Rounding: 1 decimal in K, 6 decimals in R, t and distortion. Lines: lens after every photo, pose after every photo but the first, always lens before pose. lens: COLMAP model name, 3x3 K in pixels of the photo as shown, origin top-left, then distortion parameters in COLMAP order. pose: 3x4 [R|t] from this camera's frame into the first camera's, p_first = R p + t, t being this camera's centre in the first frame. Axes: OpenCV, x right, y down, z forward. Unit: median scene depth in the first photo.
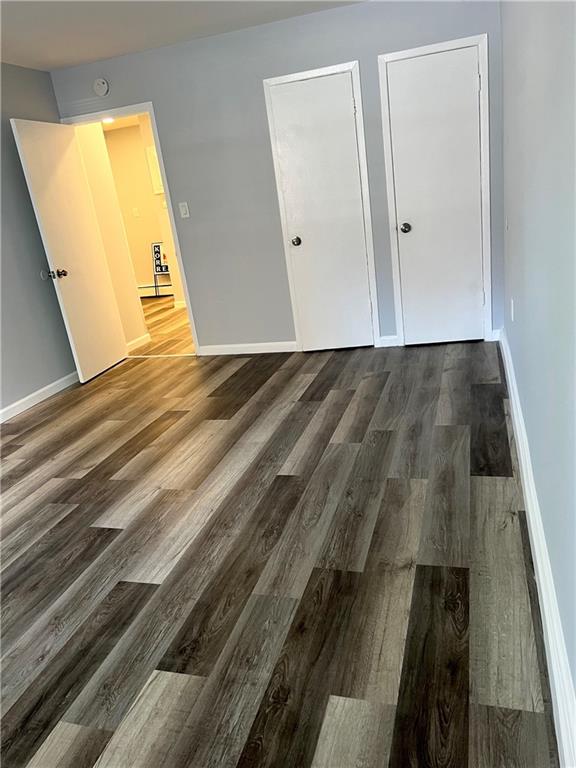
lens RADIAL K [[583.5, 0, 288.0], [0, 583.5, 384.0], [0, 0, 1]] dist [-0.000103, -0.011942]
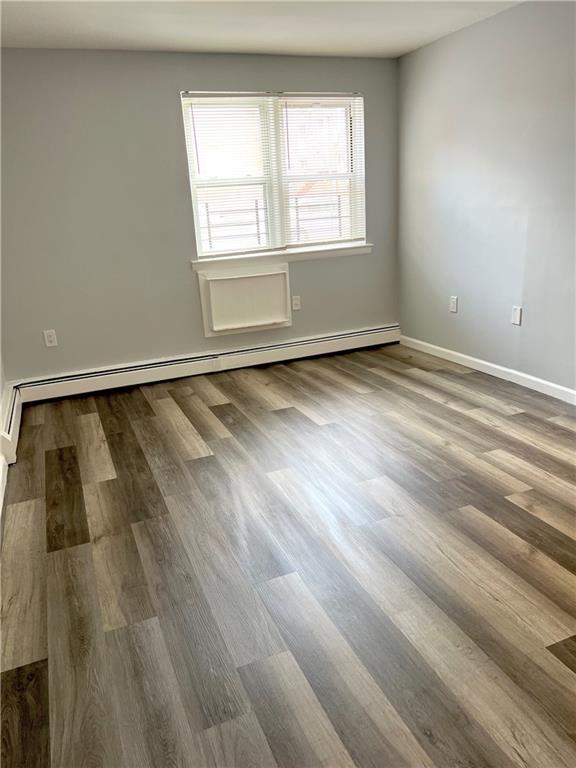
lens RADIAL K [[583.5, 0, 288.0], [0, 583.5, 384.0], [0, 0, 1]] dist [-0.000103, -0.011942]
pose [[-0.766081, 0.353882, -0.536552, 0.423674], [-0.048705, 0.800421, 0.597456, -0.680098], [0.640897, 0.483832, -0.595951, 1.757890]]
